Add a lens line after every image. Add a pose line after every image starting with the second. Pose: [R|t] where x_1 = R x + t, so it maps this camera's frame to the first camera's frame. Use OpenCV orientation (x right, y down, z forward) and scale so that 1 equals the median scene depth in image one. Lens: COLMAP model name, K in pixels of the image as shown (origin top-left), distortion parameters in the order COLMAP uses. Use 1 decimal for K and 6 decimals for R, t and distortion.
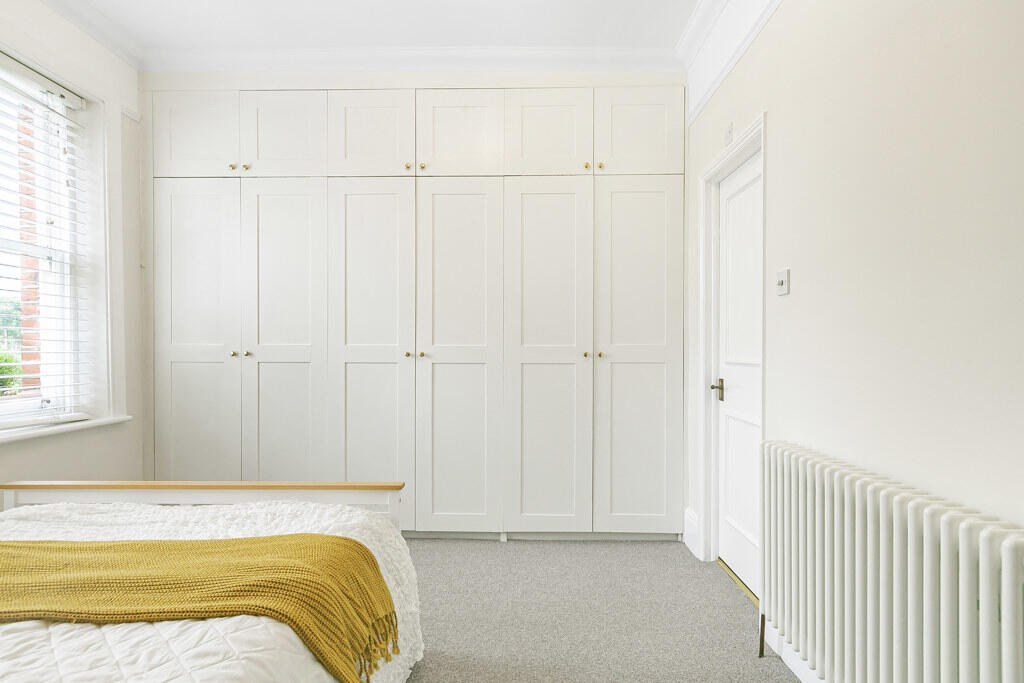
lens RADIAL K [[563.8, 0, 511.5], [0, 563.8, 351.6], [0, 0, 1]] dist [0.003609, -0.000549]
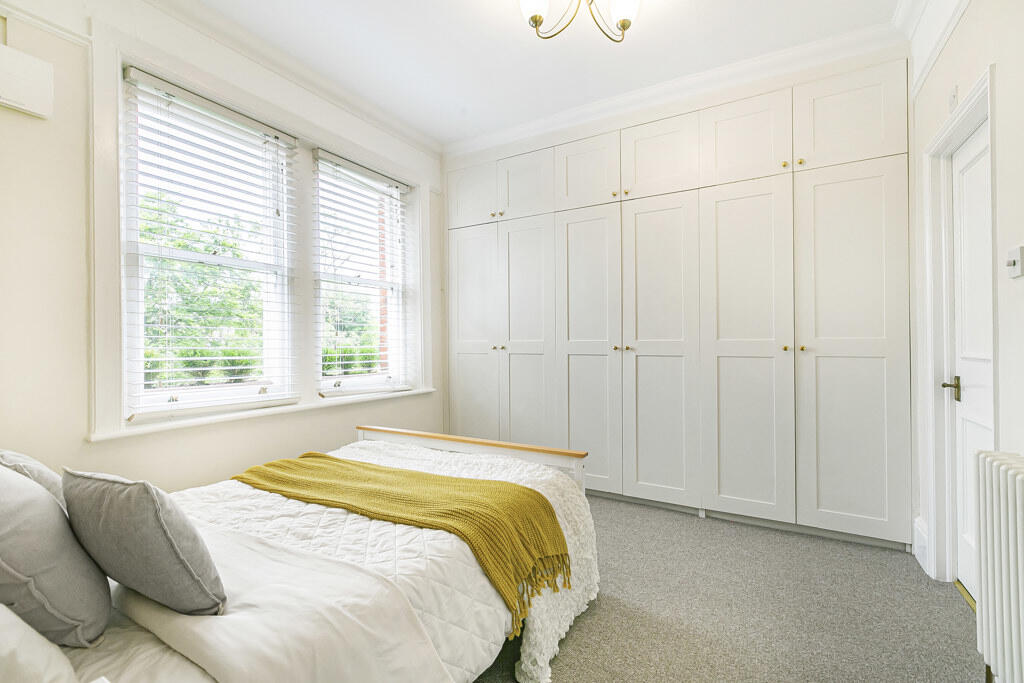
lens RADIAL K [[460.1, 0, 510.3], [0, 460.1, 339.2], [0, 0, 1]] dist [0.003994, -0.001316]
pose [[0.868404, -0.009741, -0.495761, 0.122659], [0.003692, 0.999906, -0.013179, -0.002343], [0.495843, 0.009614, 0.868359, 0.028433]]
